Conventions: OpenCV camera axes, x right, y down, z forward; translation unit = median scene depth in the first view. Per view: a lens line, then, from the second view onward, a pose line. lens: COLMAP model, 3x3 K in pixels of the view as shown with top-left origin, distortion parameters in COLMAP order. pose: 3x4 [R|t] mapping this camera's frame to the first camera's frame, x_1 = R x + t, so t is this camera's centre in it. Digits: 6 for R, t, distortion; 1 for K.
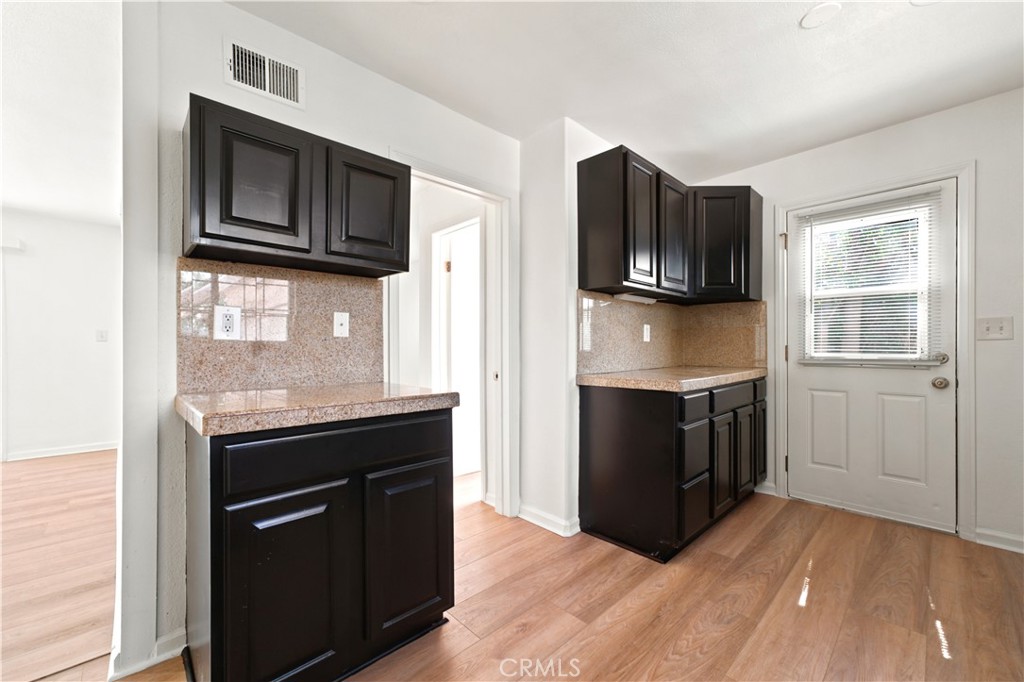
lens RADIAL K [[410.8, 0, 510.1], [0, 410.8, 346.2], [0, 0, 1]] dist [0.007897, 0.000972]
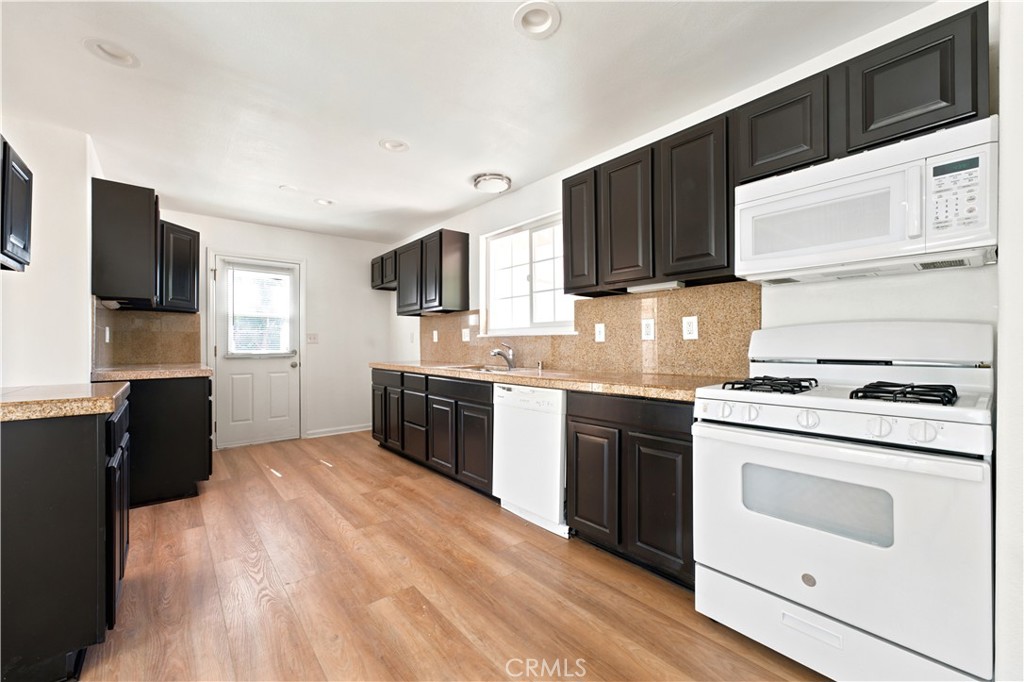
lens RADIAL K [[410.8, 0, 508.1], [0, 410.8, 346.1], [0, 0, 1]] dist [0.007897, 0.000972]
pose [[0.069587, -0.001156, 0.997575, -0.860259], [0.003988, 0.999992, 0.000881, 0.001647], [-0.997568, 0.003917, 0.069591, -0.166965]]
